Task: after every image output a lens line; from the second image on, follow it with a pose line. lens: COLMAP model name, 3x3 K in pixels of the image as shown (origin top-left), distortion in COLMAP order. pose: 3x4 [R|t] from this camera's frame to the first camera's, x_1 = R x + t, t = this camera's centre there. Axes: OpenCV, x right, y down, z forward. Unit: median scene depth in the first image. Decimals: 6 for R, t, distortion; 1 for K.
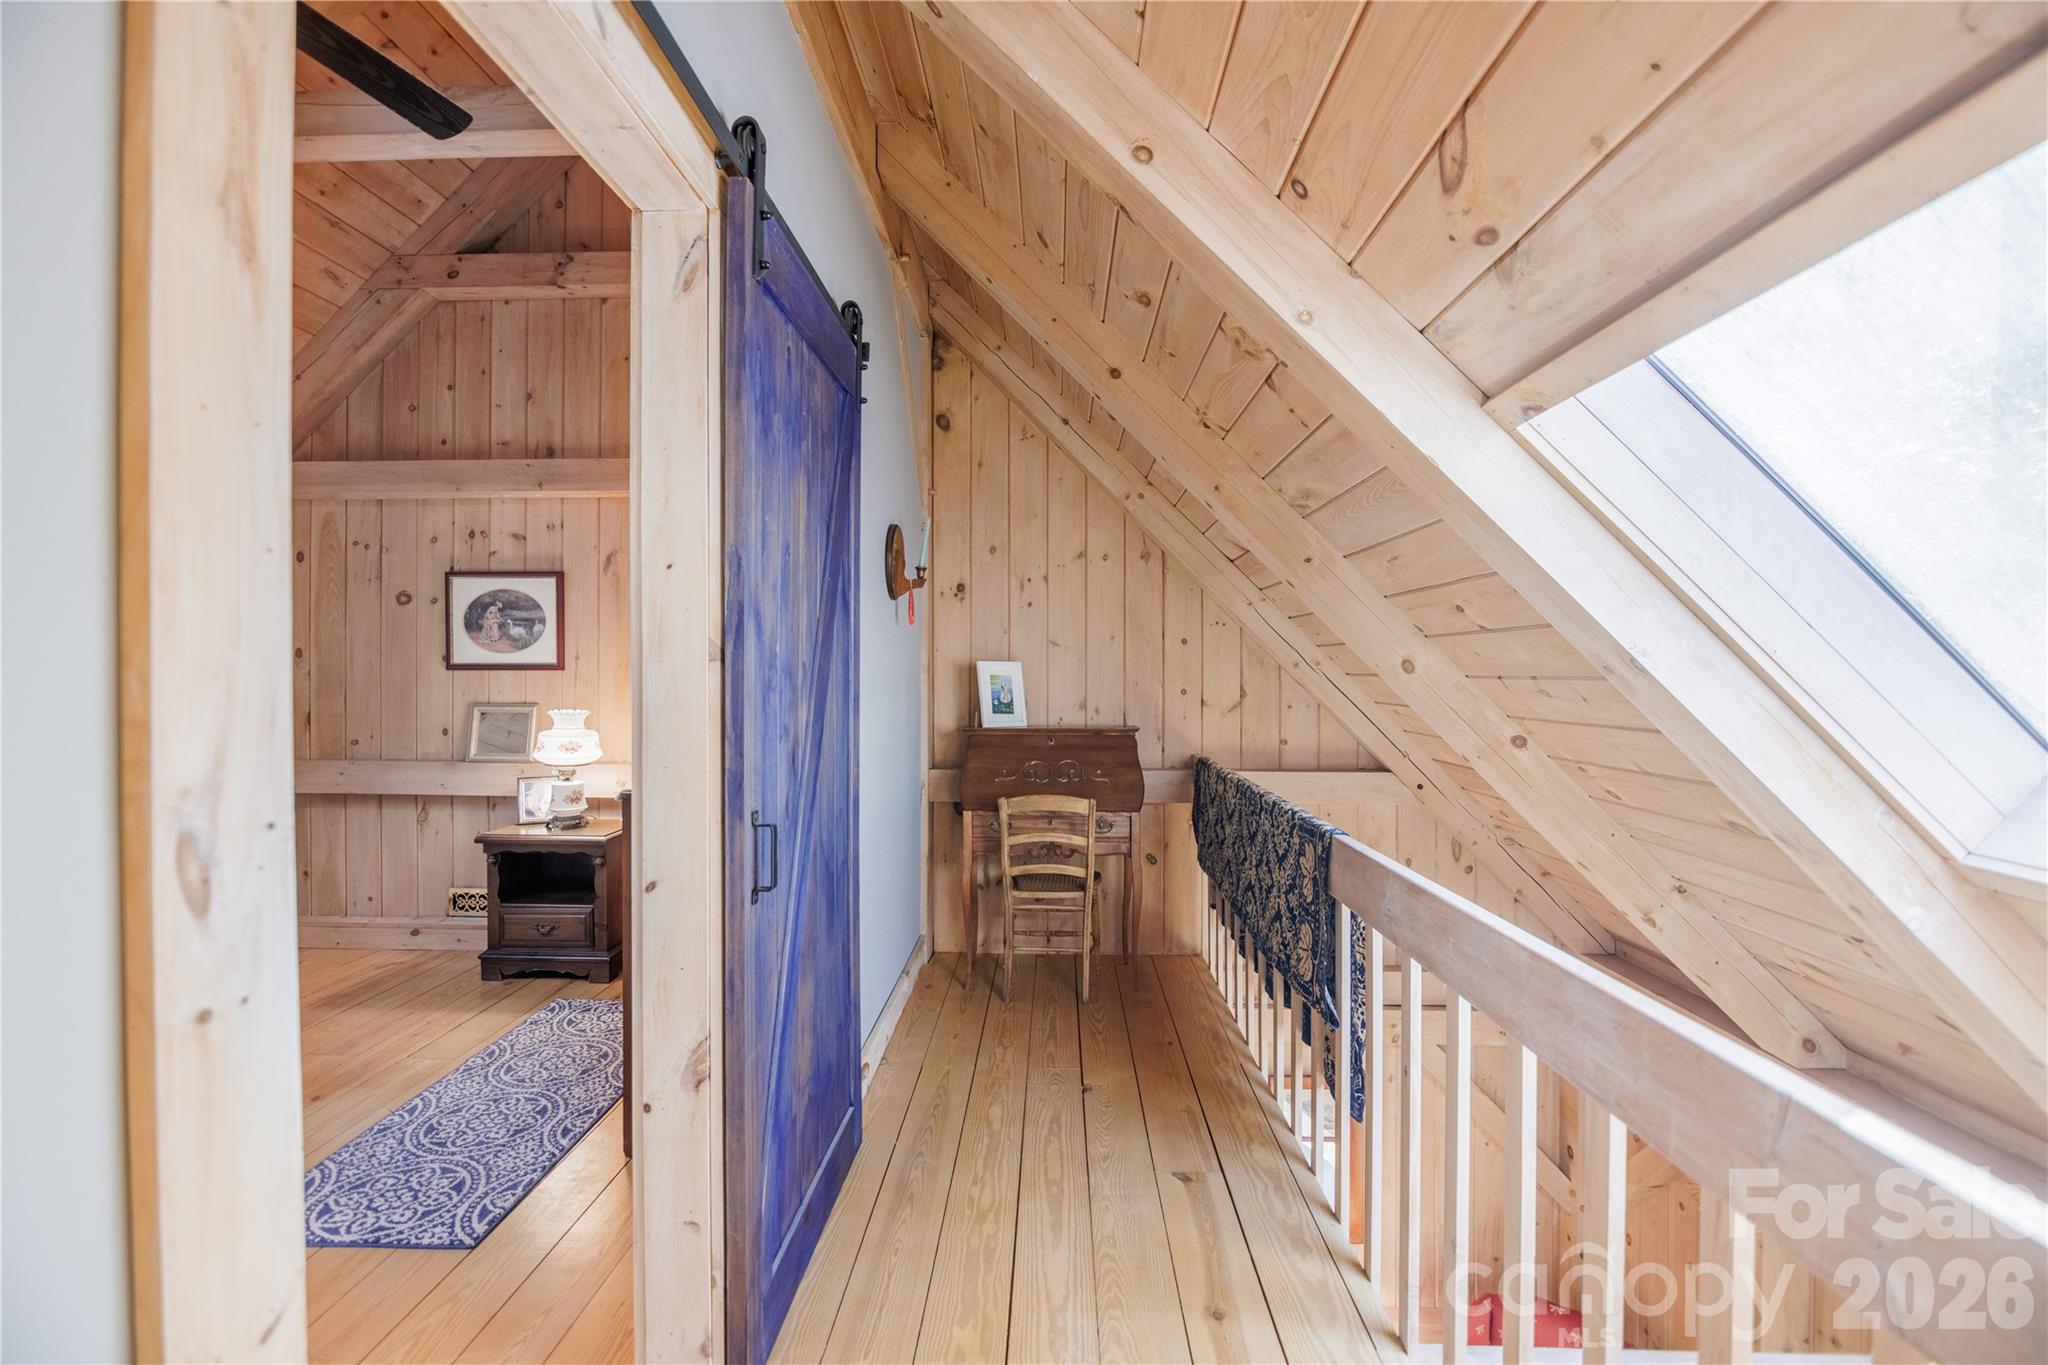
lens RADIAL K [[914.9, 0, 1033.6], [0, 914.9, 669.7], [0, 0, 1]] dist [-0.011210, -0.002645]
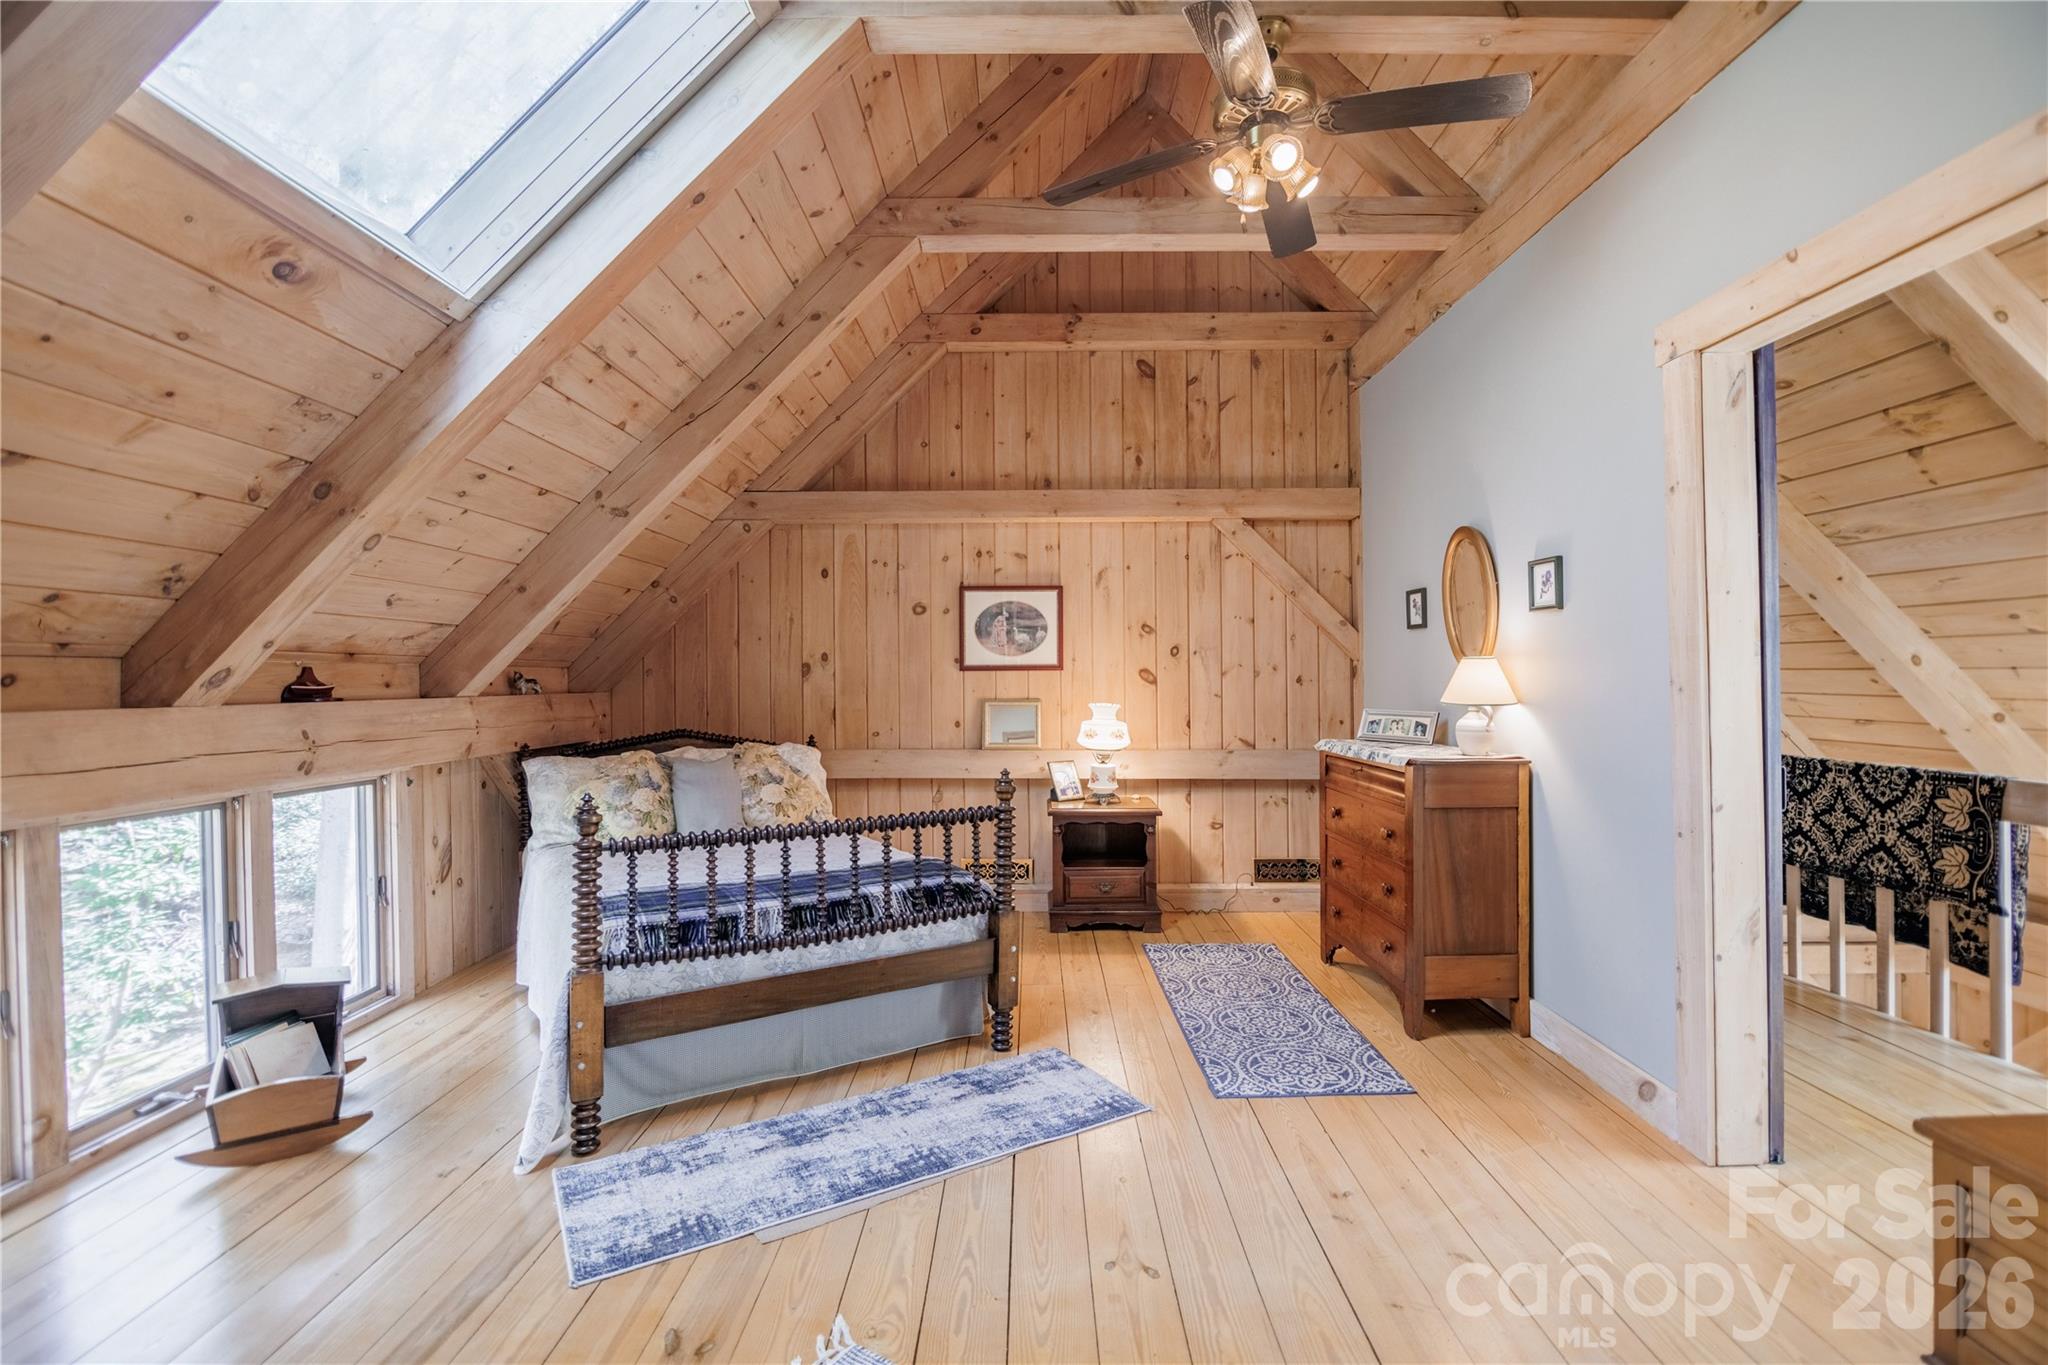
lens RADIAL K [[914.9, 0, 1034.3], [0, 914.9, 667.7], [0, 0, 1]] dist [-0.011210, -0.002645]
pose [[0.999678, -0.006697, 0.024490, -0.587988], [0.006843, 0.999959, -0.005878, 0.003867], [-0.024450, 0.006044, 0.999683, -0.168394]]
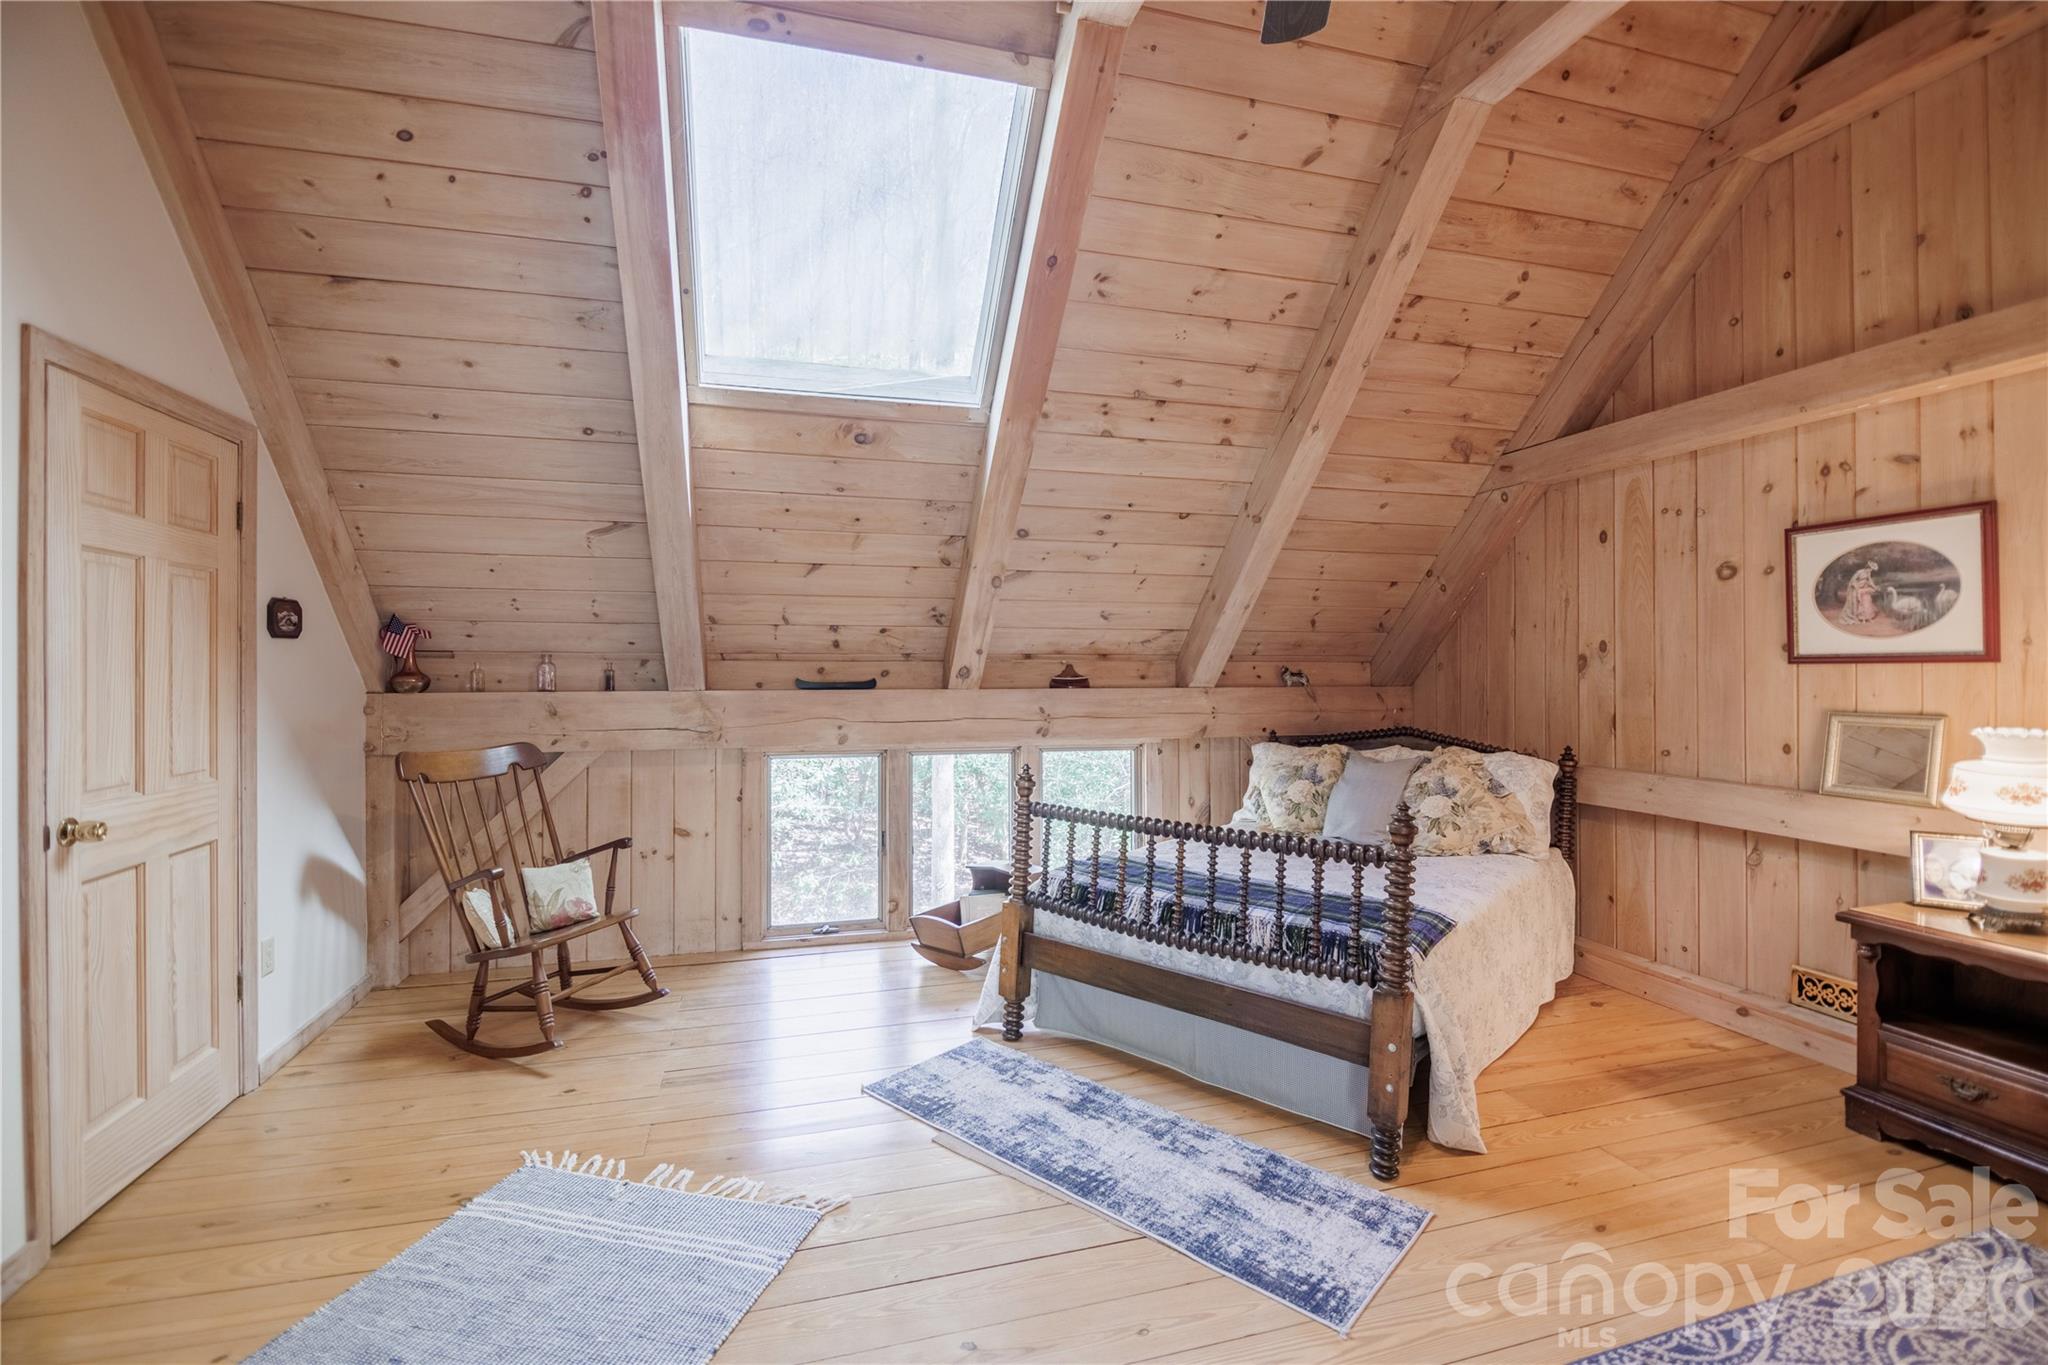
lens RADIAL K [[914.9, 0, 1016.5], [0, 914.9, 669.3], [0, 0, 1]] dist [-0.011210, -0.002645]
pose [[0.293354, -0.003359, -0.955998, -0.136530], [0.006428, 0.999978, -0.001541, 0.001737], [0.955982, -0.005694, 0.293369, 0.202053]]
